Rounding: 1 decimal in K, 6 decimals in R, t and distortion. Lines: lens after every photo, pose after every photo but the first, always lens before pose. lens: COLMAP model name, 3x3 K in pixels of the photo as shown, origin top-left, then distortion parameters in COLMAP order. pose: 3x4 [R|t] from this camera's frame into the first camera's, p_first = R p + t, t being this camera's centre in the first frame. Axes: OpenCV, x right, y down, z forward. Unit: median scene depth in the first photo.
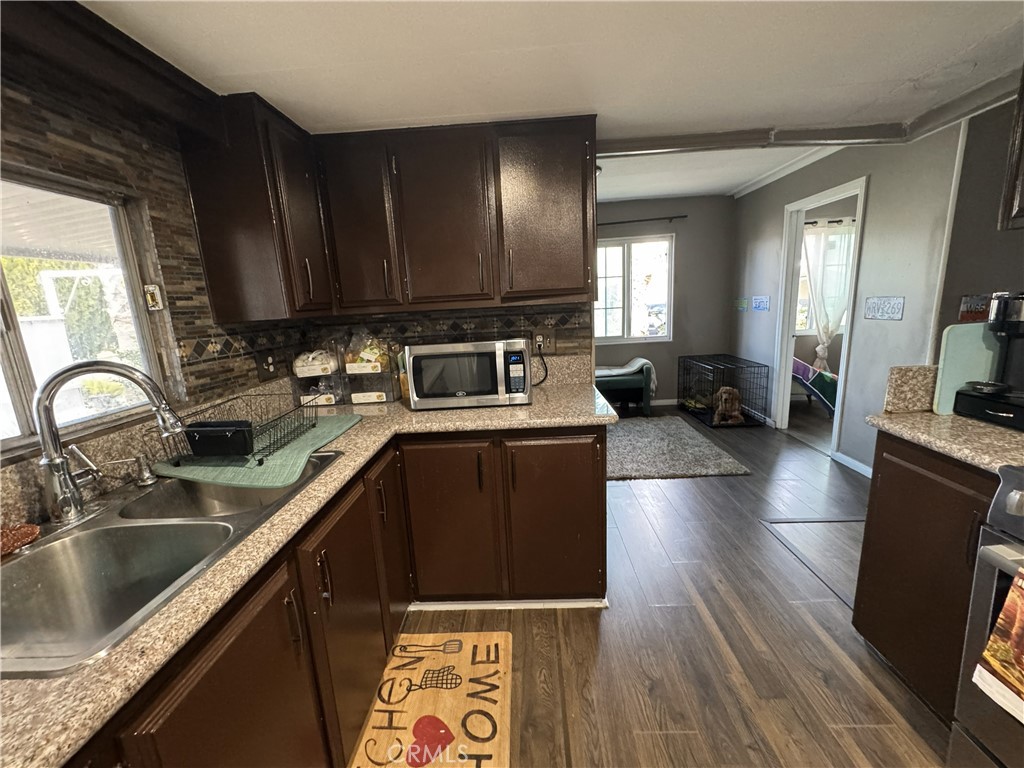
lens RADIAL K [[409.5, 0, 515.2], [0, 409.5, 383.9], [0, 0, 1]] dist [-0.002565, 0.001669]
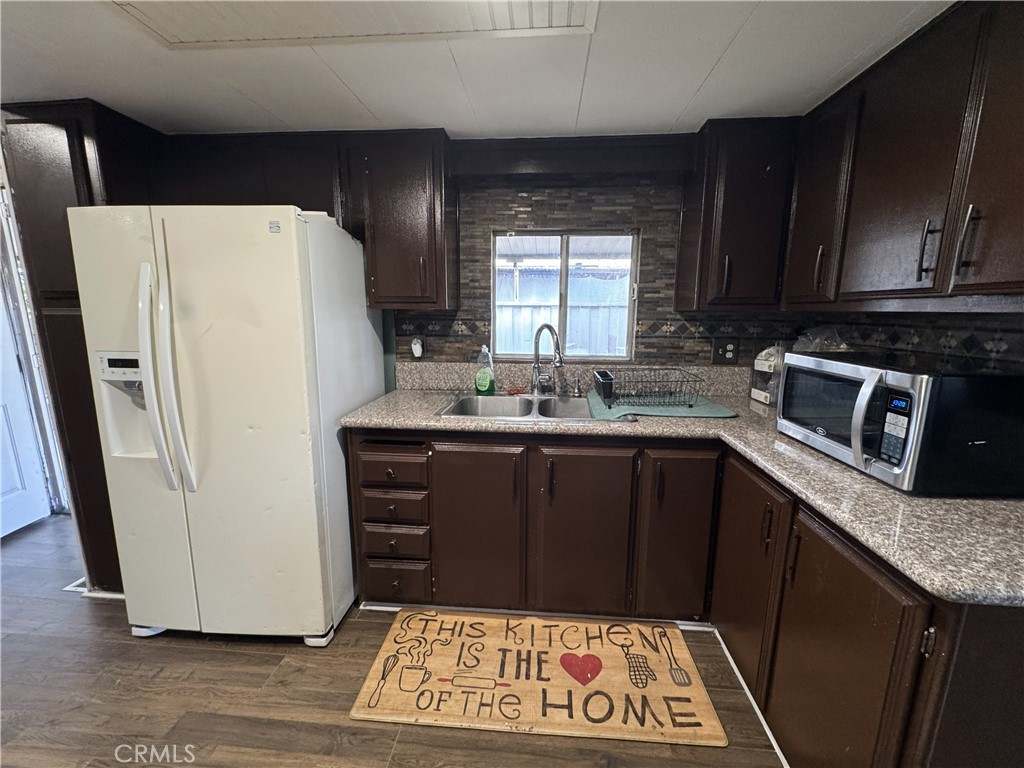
lens RADIAL K [[409.5, 0, 510.8], [0, 409.5, 384.0], [0, 0, 1]] dist [-0.002565, 0.001669]
pose [[-0.047679, 0.231127, -0.971755, 0.657533], [-0.199753, 0.951003, 0.235992, -0.132080], [0.978686, 0.205363, 0.000825, 0.537570]]
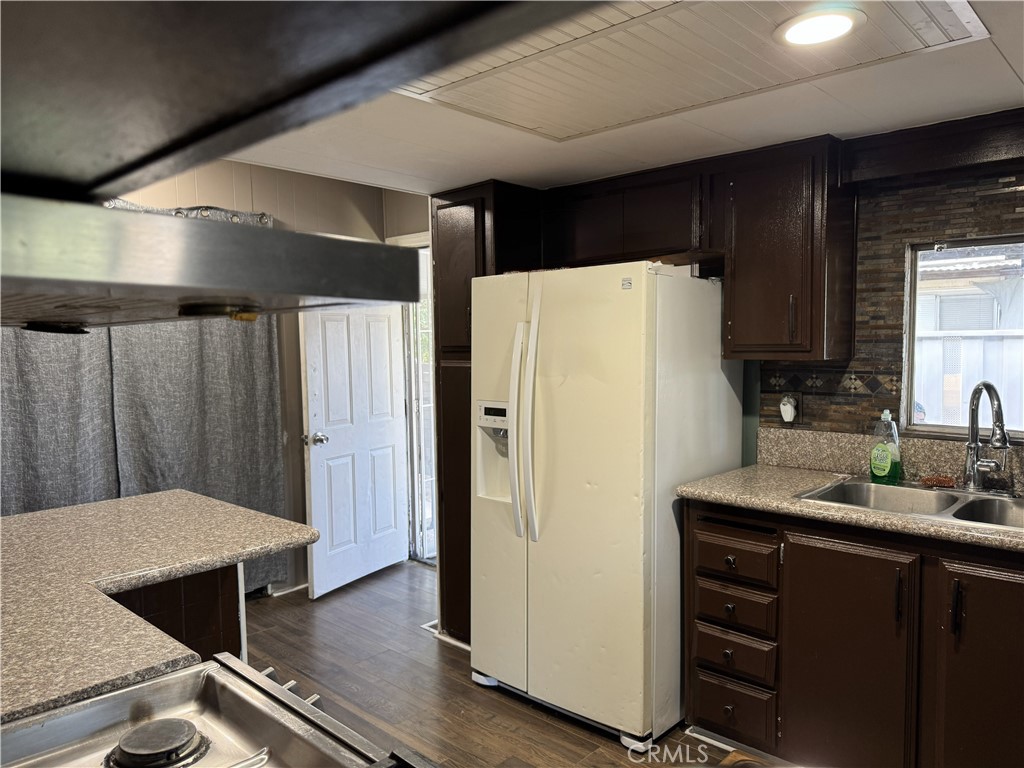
lens RADIAL K [[724.2, 0, 503.7], [0, 724.2, 384.2], [0, 0, 1]] dist [0.056426, -0.065442]
pose [[-0.663018, 0.108451, -0.740706, 1.320890], [-0.098155, 0.968314, 0.229636, -0.331443], [0.742140, 0.224957, -0.631365, 0.942400]]
